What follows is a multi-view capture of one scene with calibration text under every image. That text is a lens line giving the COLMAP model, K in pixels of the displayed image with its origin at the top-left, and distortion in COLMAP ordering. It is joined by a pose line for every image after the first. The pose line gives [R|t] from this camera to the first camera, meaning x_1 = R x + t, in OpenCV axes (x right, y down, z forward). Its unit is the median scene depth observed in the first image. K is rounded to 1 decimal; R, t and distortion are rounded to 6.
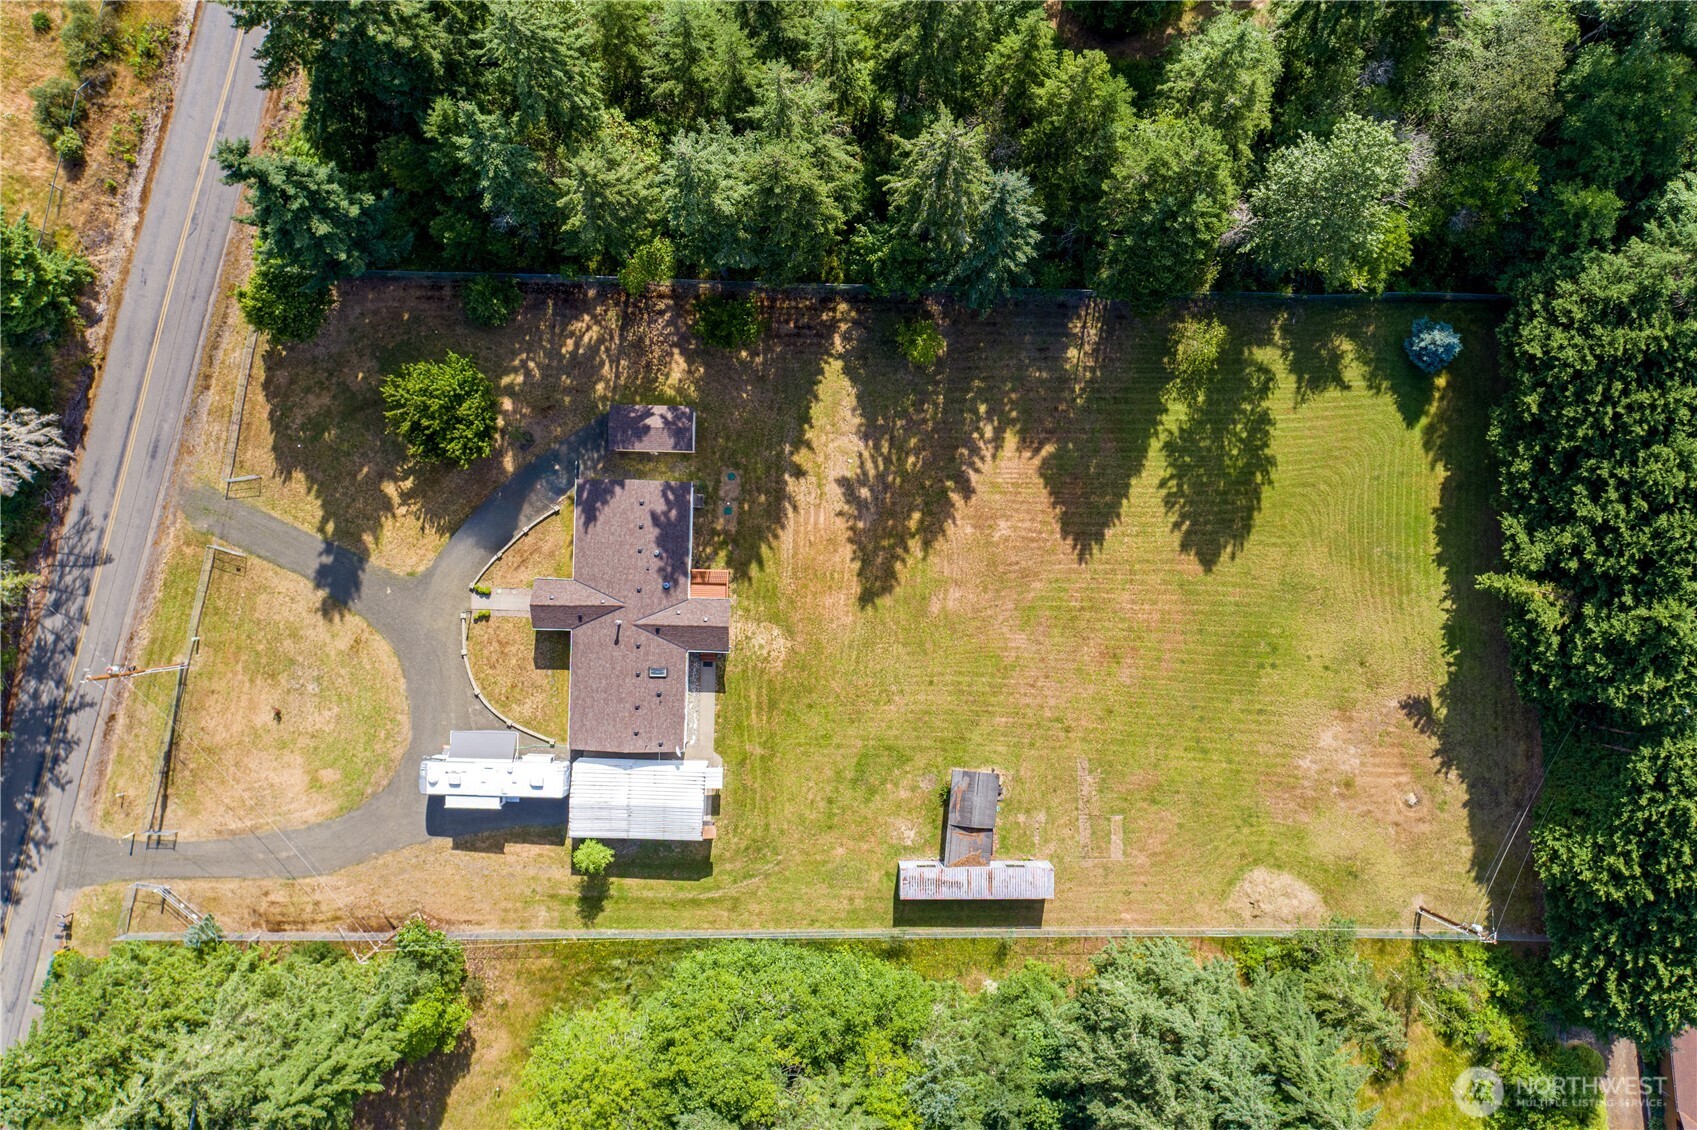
lens RADIAL K [[1171.2, 0, 837.8], [0, 1171.2, 570.5], [0, 0, 1]] dist [-0.000261, 0.006684]
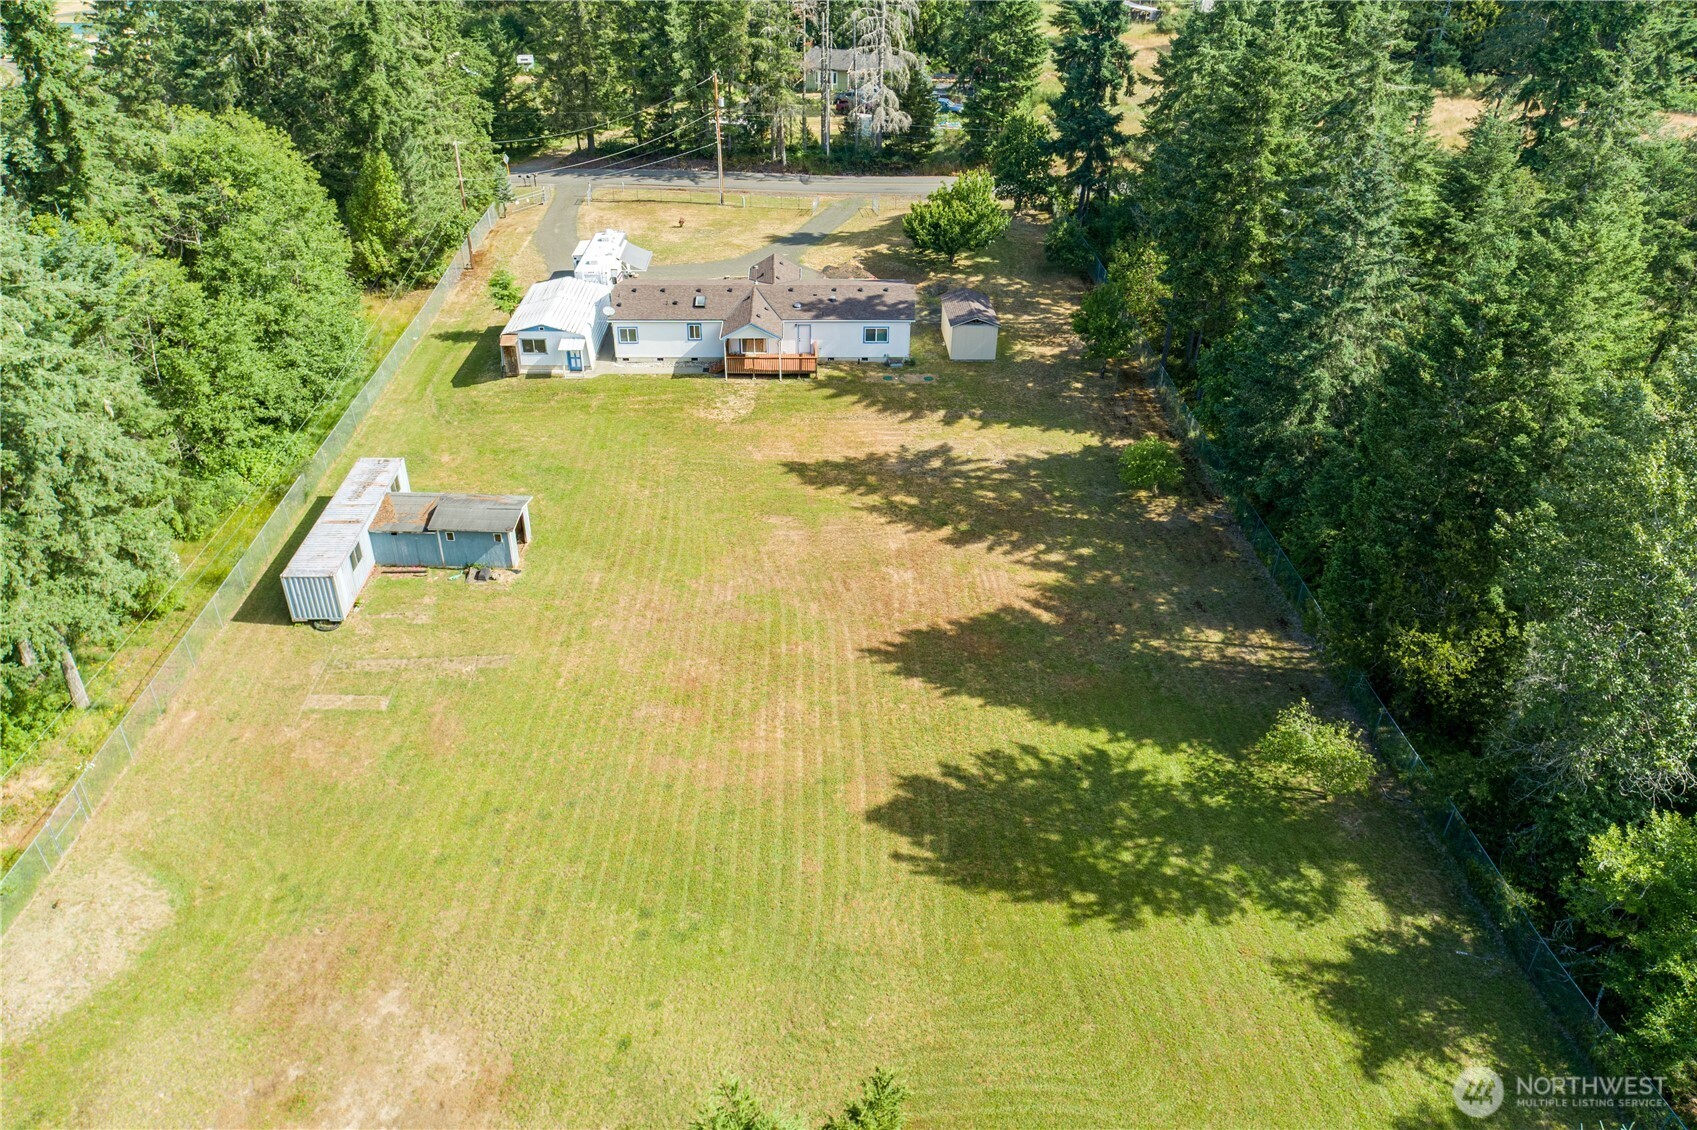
lens RADIAL K [[1159.7, 0, 873.9], [0, 1159.7, 564.4], [0, 0, 1]] dist [-0.001016, 0.000649]
pose [[0.081985, 0.492661, -0.866351, 0.683945], [-0.996440, 0.023384, -0.080998, 0.032741], [-0.019646, 0.869907, 0.492824, 0.689657]]
